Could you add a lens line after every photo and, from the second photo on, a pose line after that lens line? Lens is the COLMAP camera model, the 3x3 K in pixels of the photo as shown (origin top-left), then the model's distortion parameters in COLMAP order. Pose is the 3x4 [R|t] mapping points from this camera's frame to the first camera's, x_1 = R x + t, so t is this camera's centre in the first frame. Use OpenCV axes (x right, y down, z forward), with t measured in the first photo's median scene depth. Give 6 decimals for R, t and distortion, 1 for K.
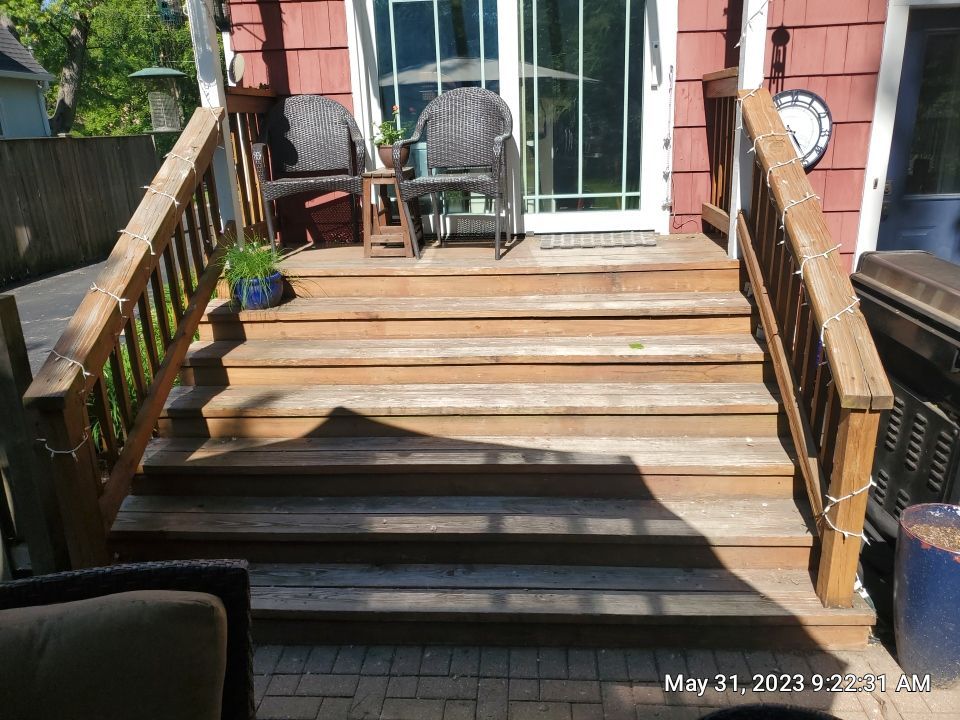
lens RADIAL K [[751.7, 0, 492.6], [0, 751.7, 365.3], [0, 0, 1]] dist [0.013649, -0.002145]
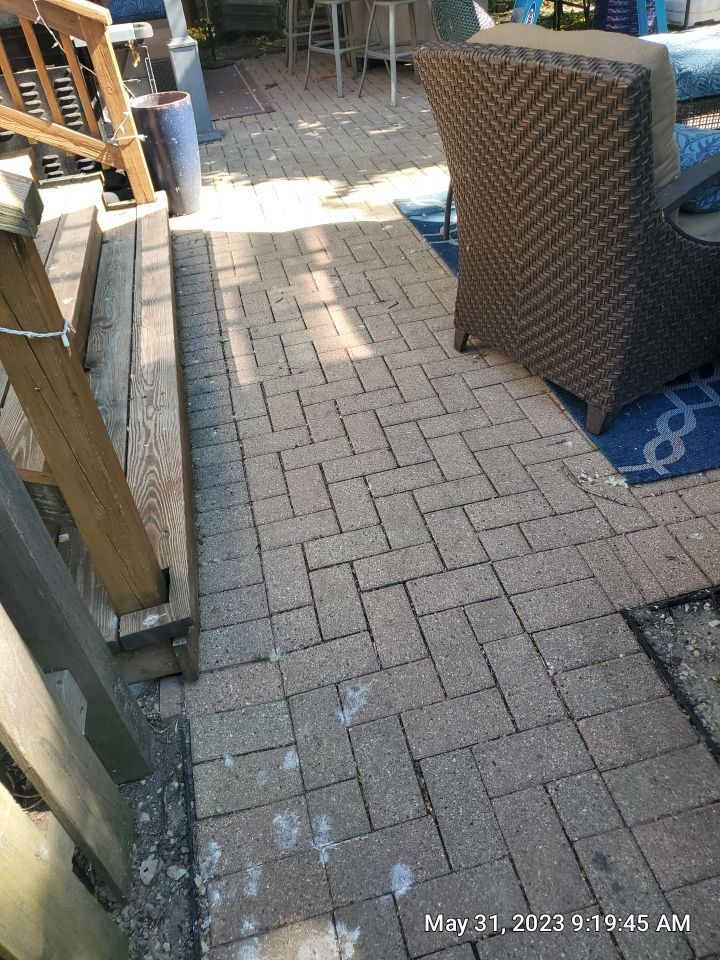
lens RADIAL K [[751.7, 0, 365.2], [0, 751.7, 472.0], [0, 0, 1]] dist [0.013649, -0.002145]
pose [[-0.284905, -0.533980, 0.796049, -0.821323], [0.400330, 0.688289, 0.604974, -0.020212], [-0.870956, 0.491043, 0.017671, 0.697016]]
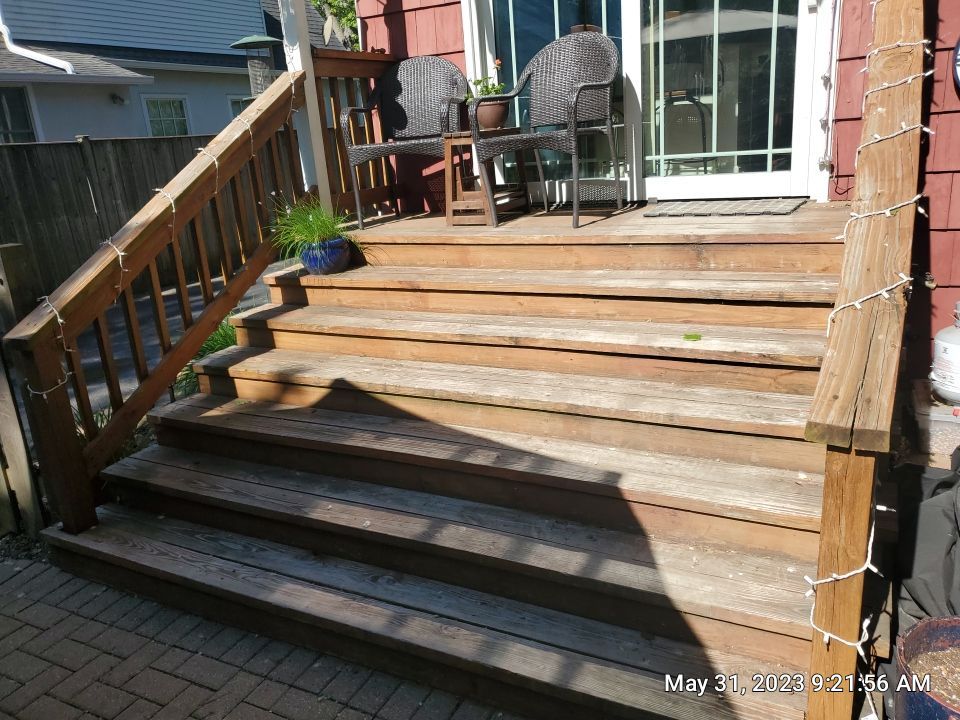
lens RADIAL K [[751.7, 0, 481.8], [0, 751.7, 359.4], [0, 0, 1]] dist [0.013649, -0.002145]
pose [[0.914227, 0.081264, -0.396971, 0.330636], [-0.078451, 0.996644, 0.023349, -0.004199], [0.397536, 0.009797, 0.917534, 0.217697]]
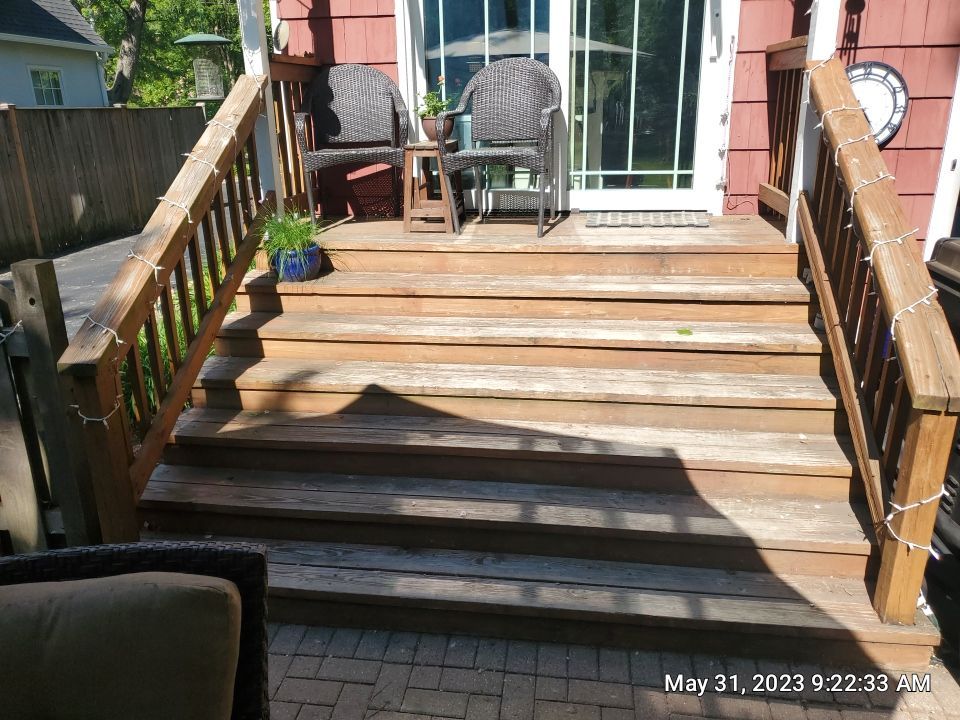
lens RADIAL K [[751.7, 0, 476.5], [0, 751.7, 359.2], [0, 0, 1]] dist [0.013649, -0.002145]
pose [[0.996742, 0.036960, -0.071685, -0.000146], [-0.035511, 0.999141, 0.021377, -0.002615], [0.072413, -0.018762, 0.997198, 0.037671]]
